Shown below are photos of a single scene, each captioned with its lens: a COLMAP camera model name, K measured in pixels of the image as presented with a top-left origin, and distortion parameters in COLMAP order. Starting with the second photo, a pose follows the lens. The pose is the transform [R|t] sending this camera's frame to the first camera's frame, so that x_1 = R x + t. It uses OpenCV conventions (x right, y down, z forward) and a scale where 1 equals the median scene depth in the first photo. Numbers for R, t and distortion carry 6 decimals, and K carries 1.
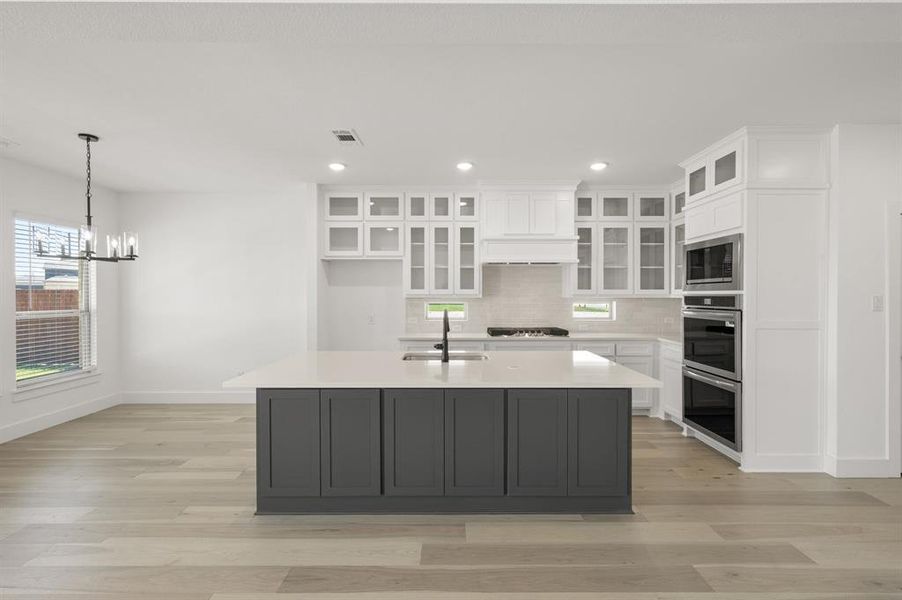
lens RADIAL K [[383.3, 0, 450.0], [0, 383.3, 299.4], [0, 0, 1]] dist [-0.000763, 0.000186]
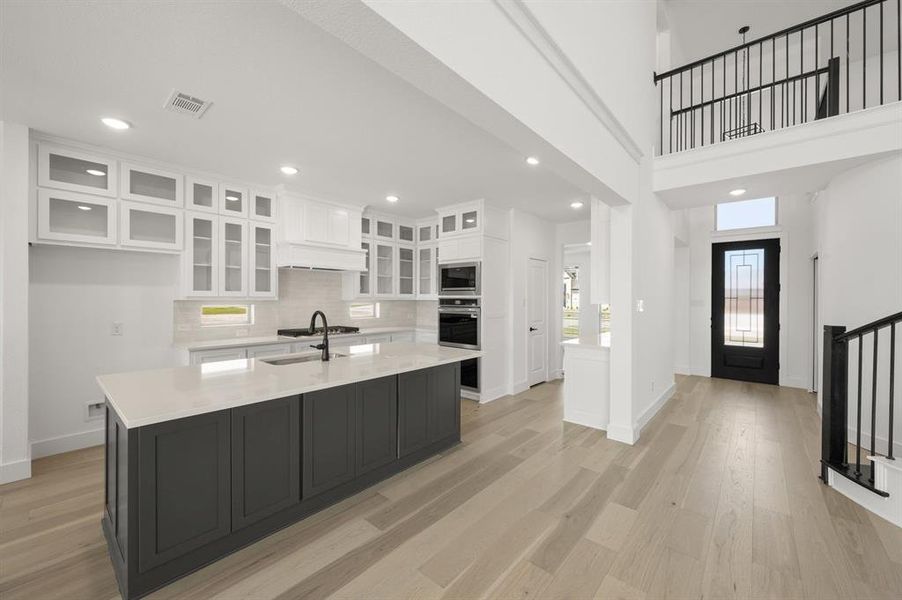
lens RADIAL K [[351.2, 0, 451.9], [0, 351.2, 297.8], [0, 0, 1]] dist [0.001464, -0.000188]
pose [[0.660807, 0.002117, 0.750553, -0.374994], [0.004492, 0.999967, -0.006775, -0.002897], [-0.750542, 0.007849, 0.660776, 0.065847]]
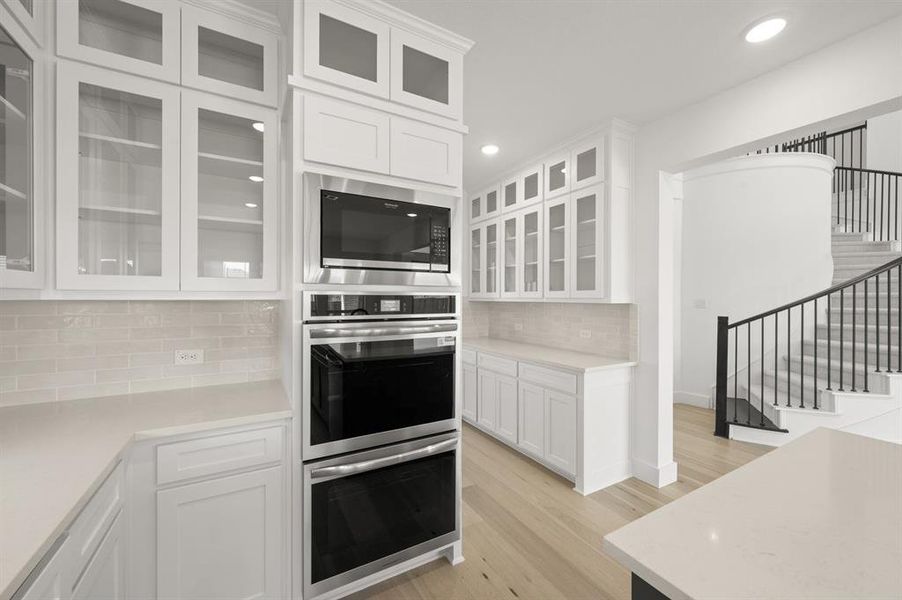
lens RADIAL K [[351.2, 0, 452.3], [0, 351.2, 298.3], [0, 0, 1]] dist [0.001464, -0.000188]
pose [[-0.502933, -0.009389, 0.864275, 0.200665], [-0.003840, 0.999955, 0.008629, -0.007950], [-0.864317, 0.001021, -0.502946, 1.050646]]
